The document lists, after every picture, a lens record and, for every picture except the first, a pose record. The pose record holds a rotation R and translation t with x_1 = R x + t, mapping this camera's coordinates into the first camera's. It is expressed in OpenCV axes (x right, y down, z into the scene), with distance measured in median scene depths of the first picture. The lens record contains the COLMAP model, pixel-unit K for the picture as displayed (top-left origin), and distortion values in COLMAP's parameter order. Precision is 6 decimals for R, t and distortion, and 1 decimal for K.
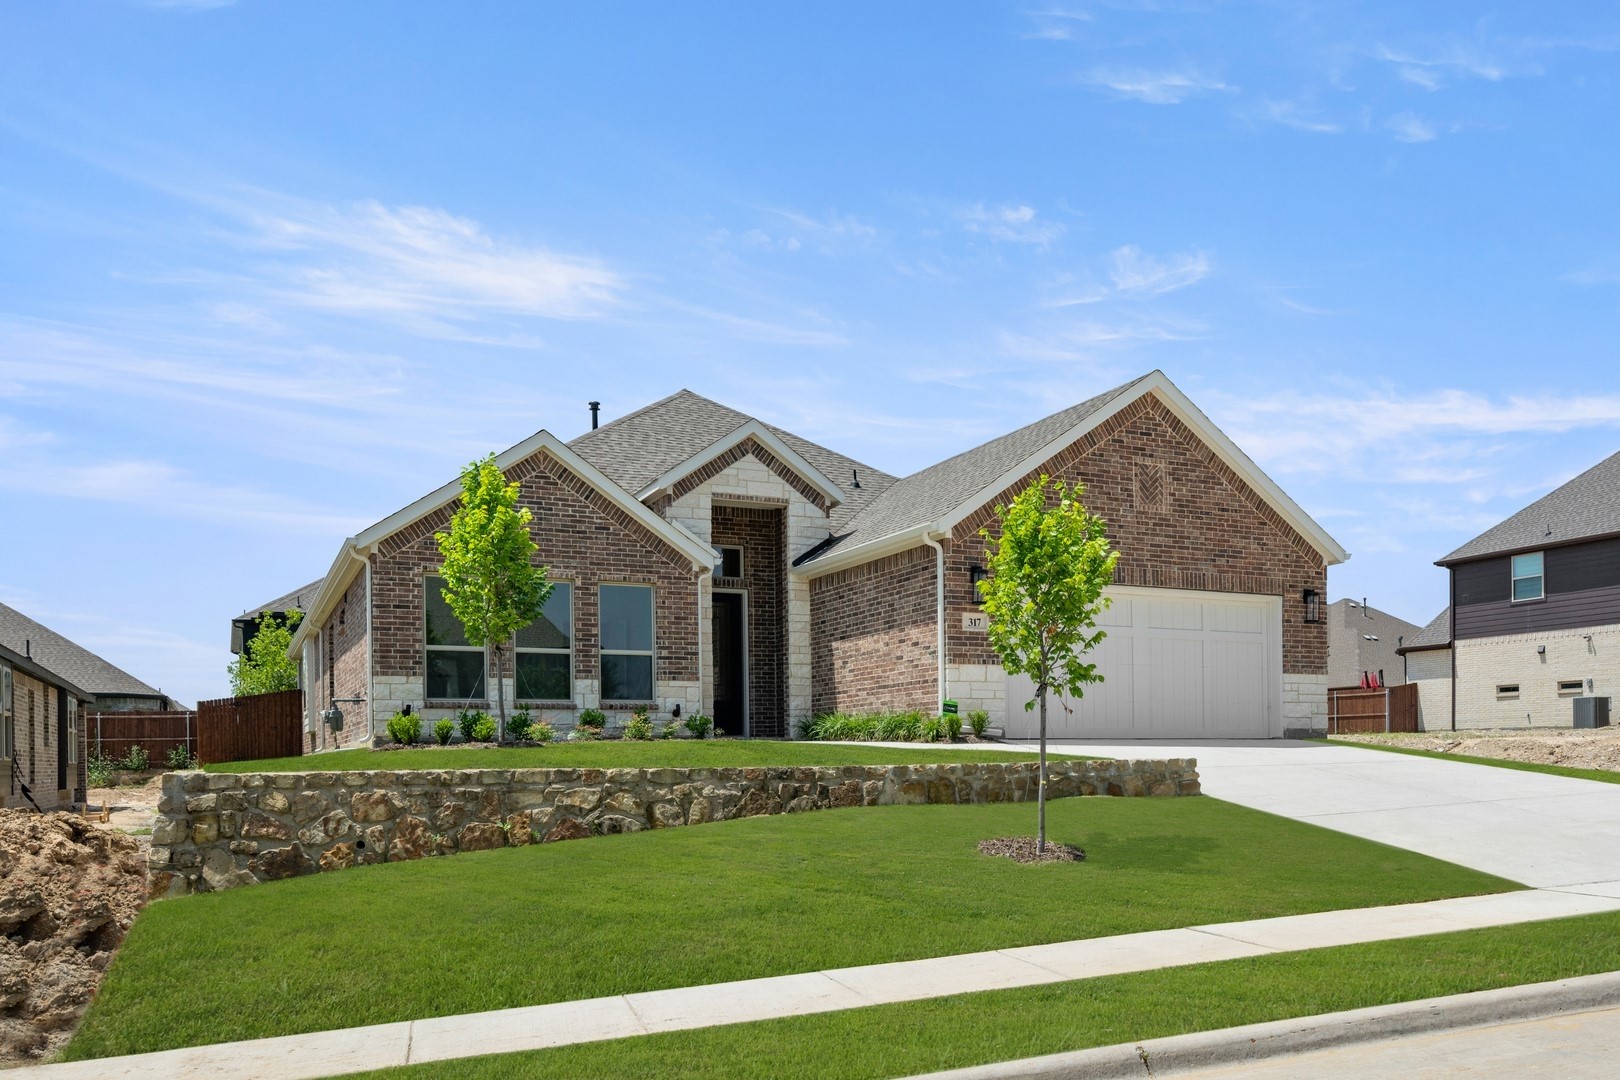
lens RADIAL K [[1013.1, 0, 810.7], [0, 1013.1, 537.5], [0, 0, 1]] dist [-0.001322, 0.001648]
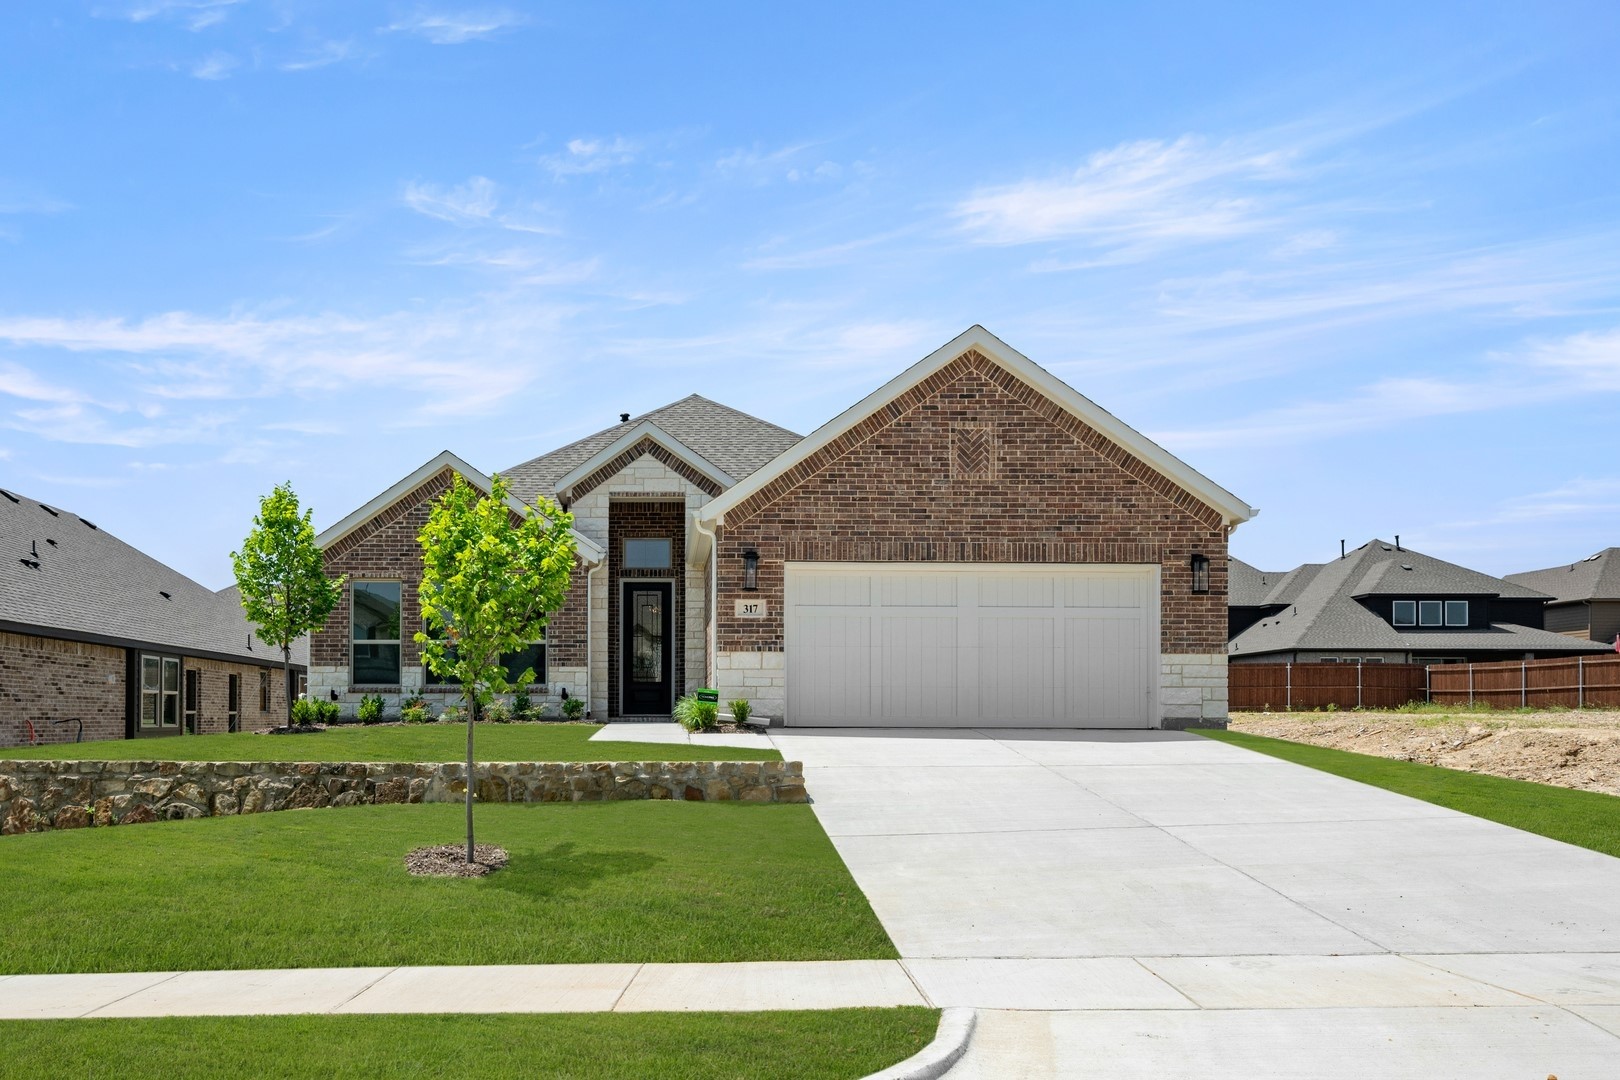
lens RADIAL K [[912.3, 0, 752.9], [0, 912.3, 522.5], [0, 0, 1]] dist [0.000129, 0.000400]
pose [[0.933165, -0.063144, -0.353858, 0.482296], [0.064939, 0.997866, -0.006811, 0.005920], [0.353533, -0.016623, 0.935274, 0.170621]]
